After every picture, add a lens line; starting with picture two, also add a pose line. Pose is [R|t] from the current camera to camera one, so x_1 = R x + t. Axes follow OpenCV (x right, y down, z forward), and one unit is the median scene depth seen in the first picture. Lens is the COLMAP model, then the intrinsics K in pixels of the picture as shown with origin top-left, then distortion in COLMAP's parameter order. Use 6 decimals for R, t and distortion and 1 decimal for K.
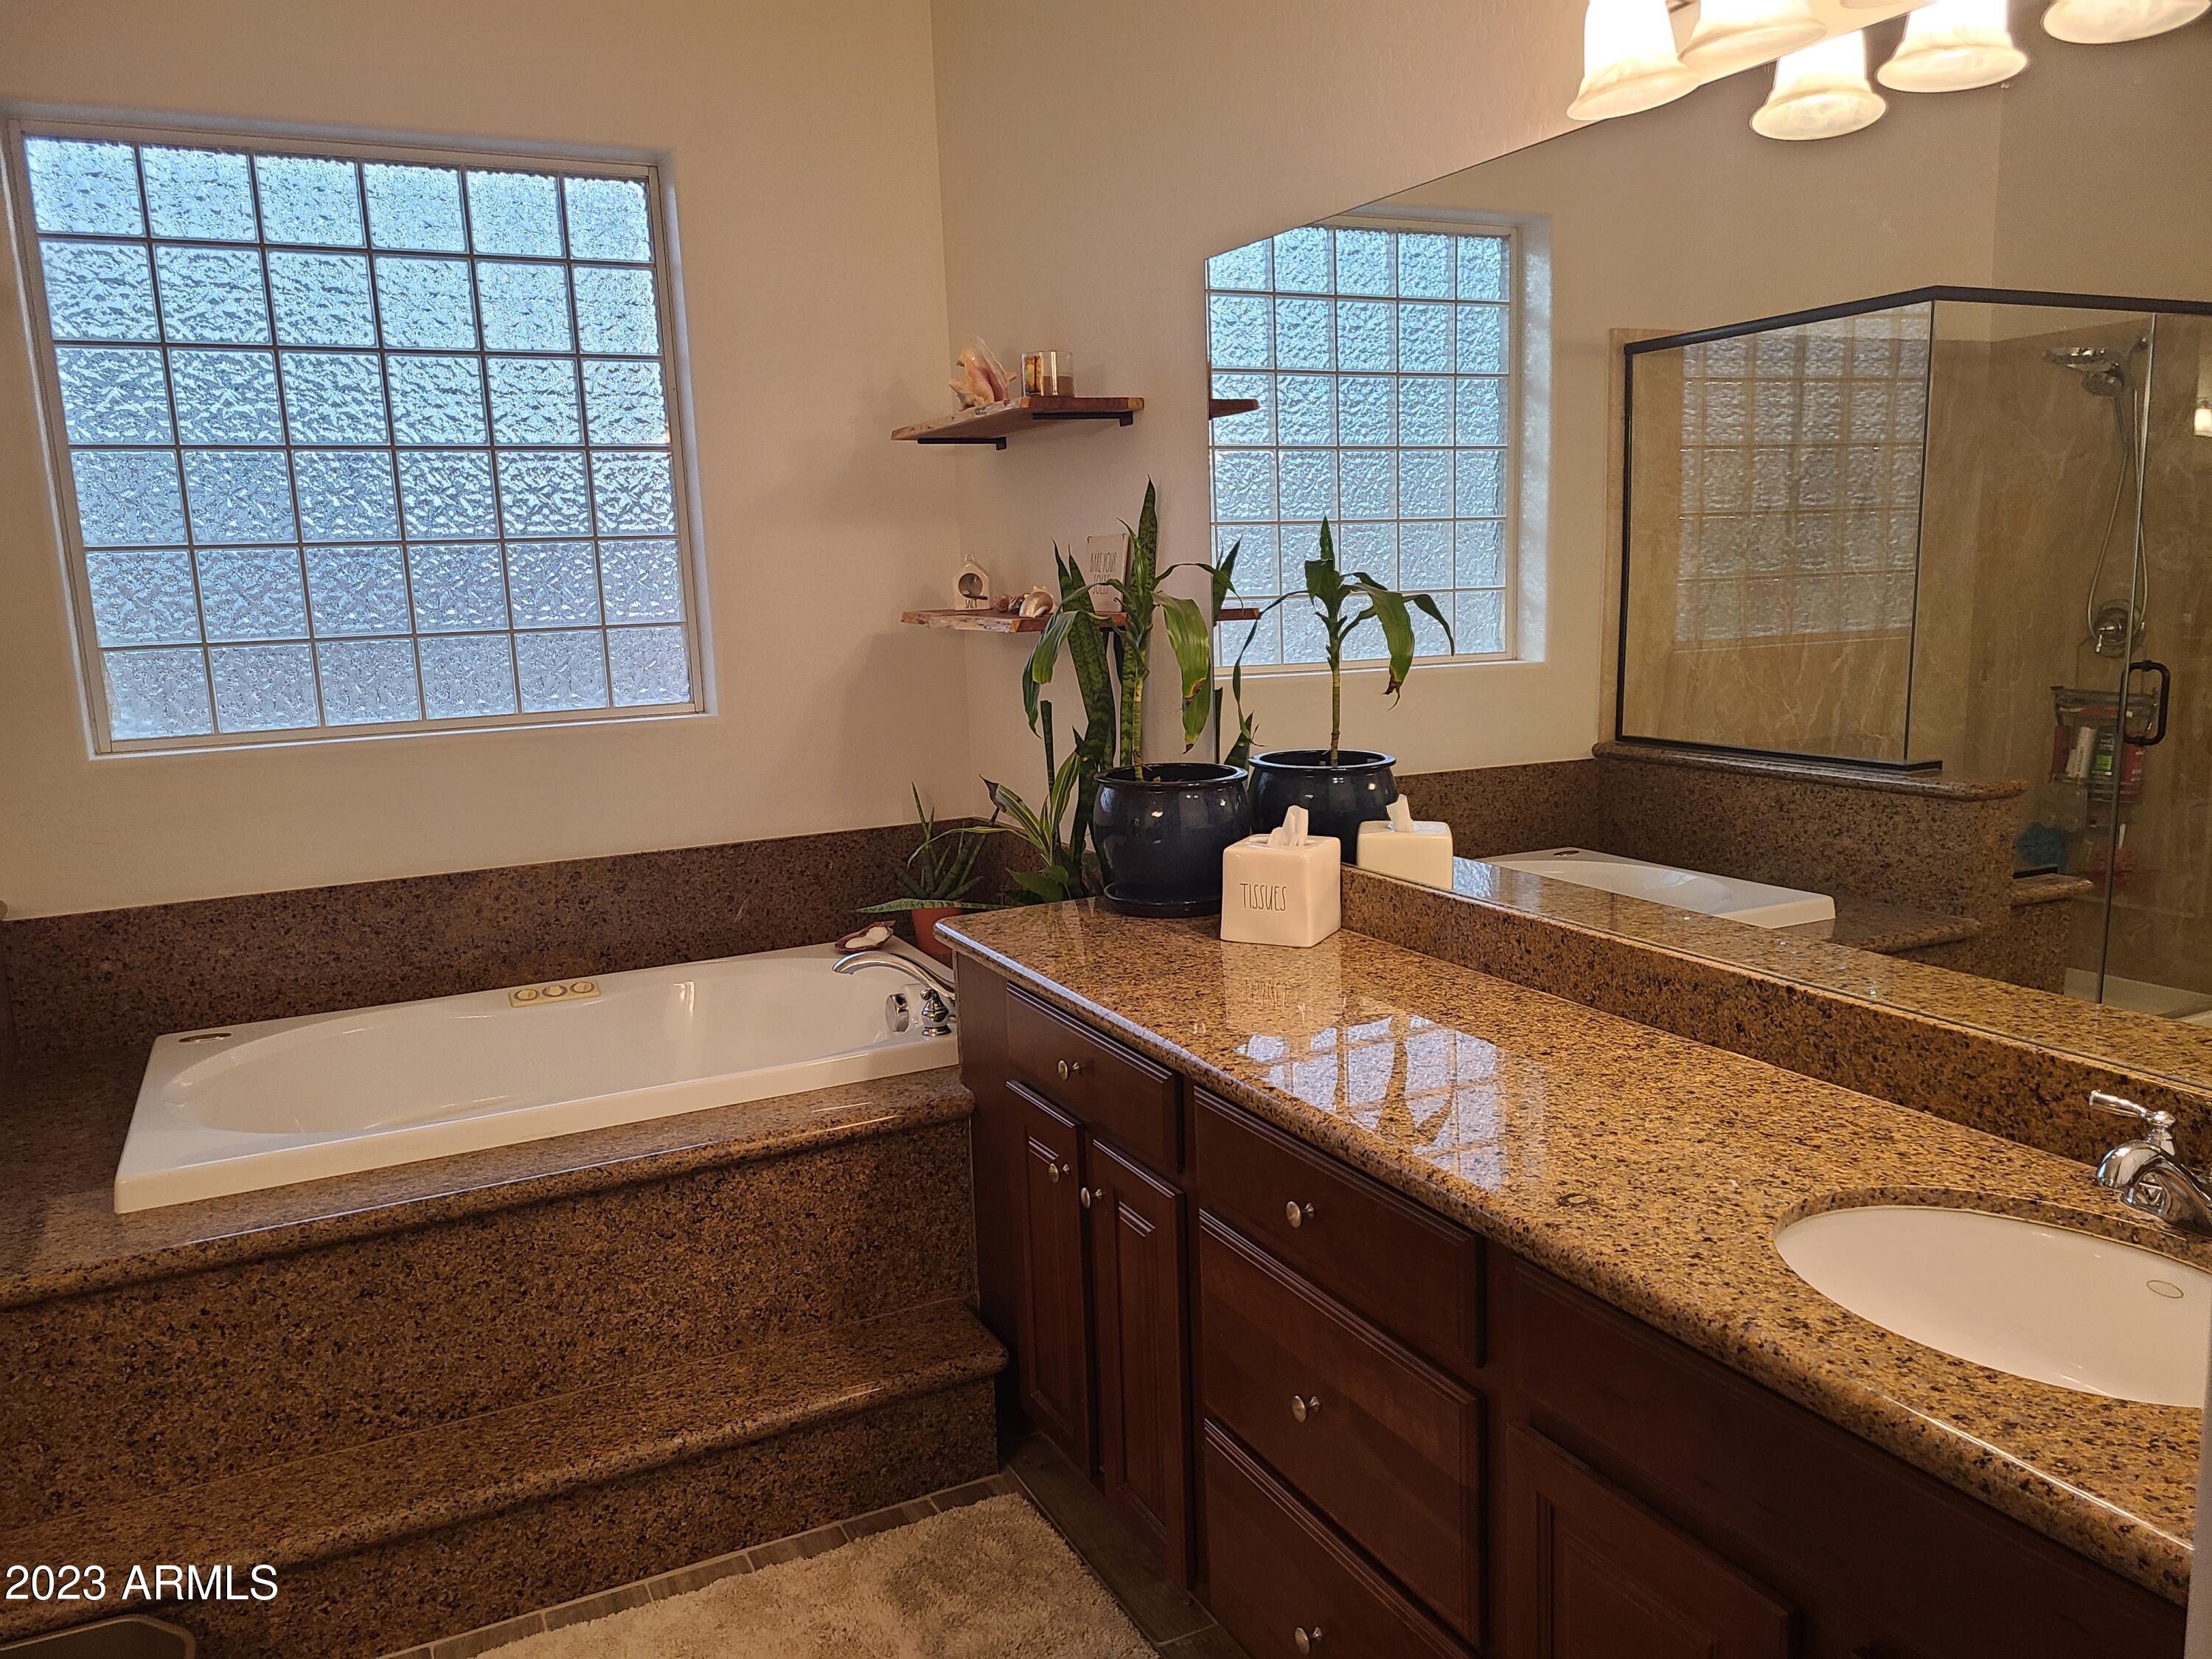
lens RADIAL K [[1644.5, 0, 1111.2], [0, 1644.5, 830.0], [0, 0, 1]] dist [0.060658, -0.042047]
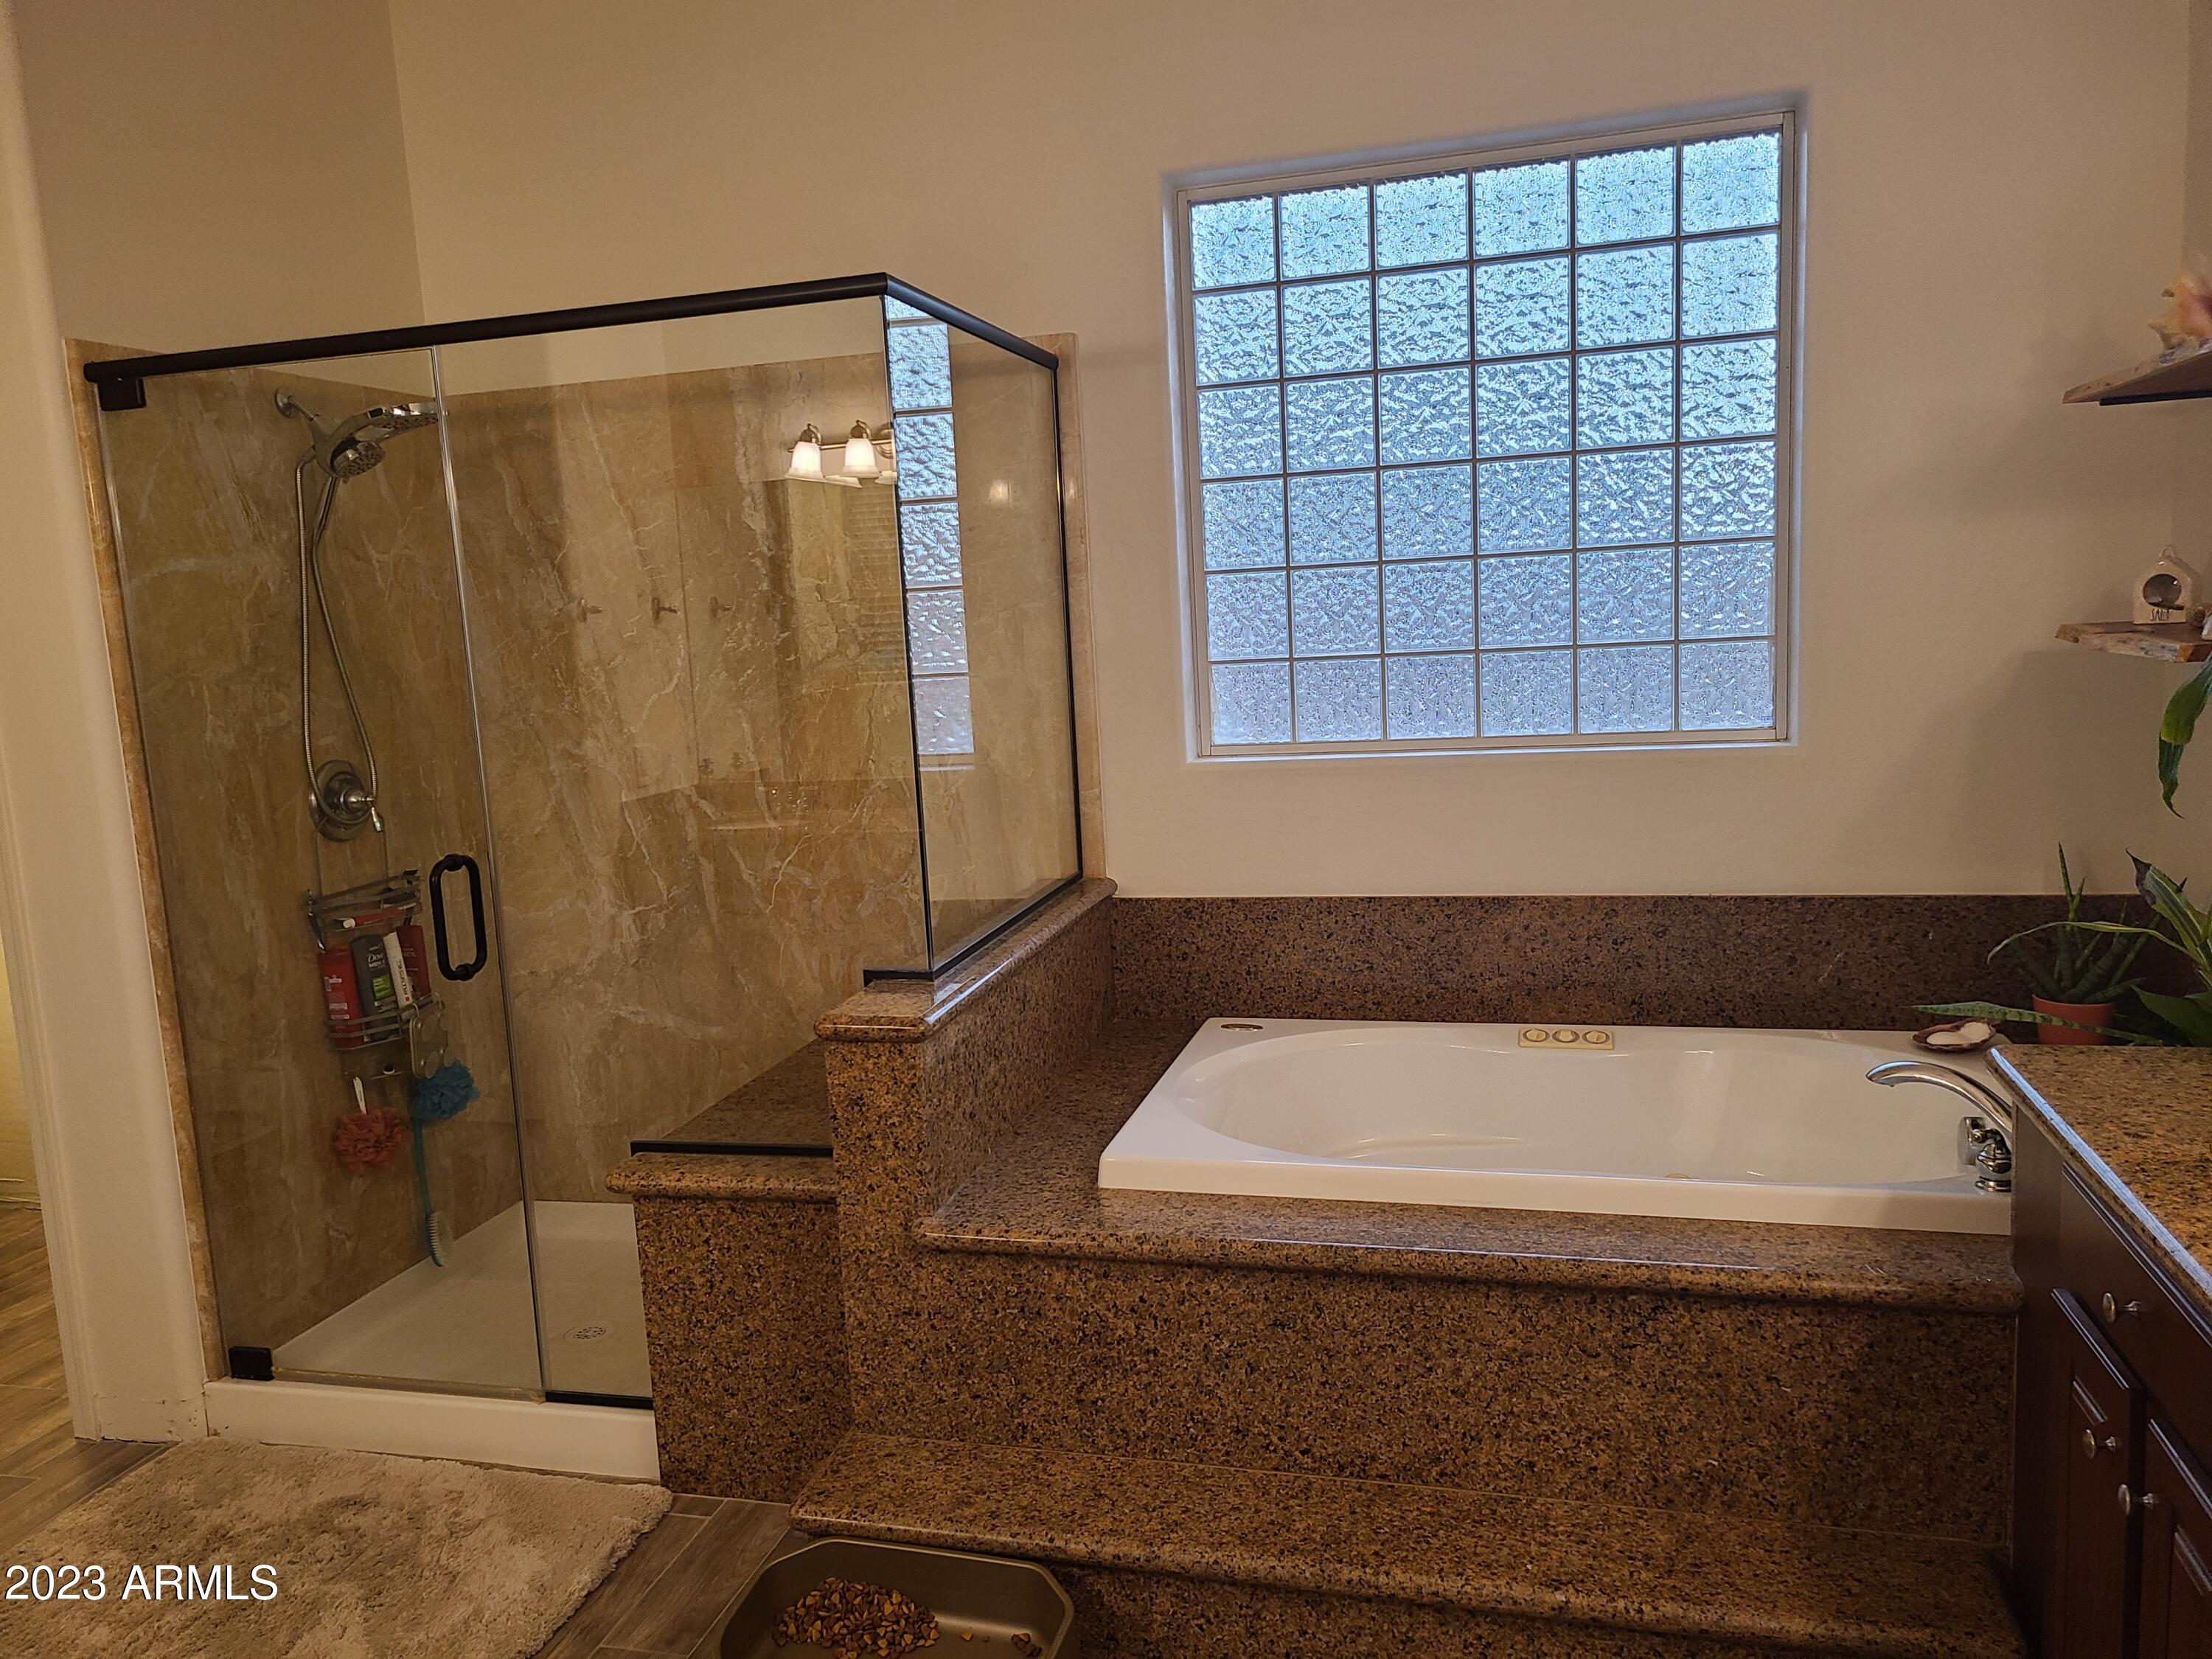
lens RADIAL K [[1644.5, 0, 1096.9], [0, 1644.5, 835.0], [0, 0, 1]] dist [0.060658, -0.042047]
pose [[0.744287, 0.090584, -0.661688, 0.076543], [-0.082856, 0.995629, 0.043101, -0.035751], [0.662700, 0.022745, 0.748539, 0.135905]]
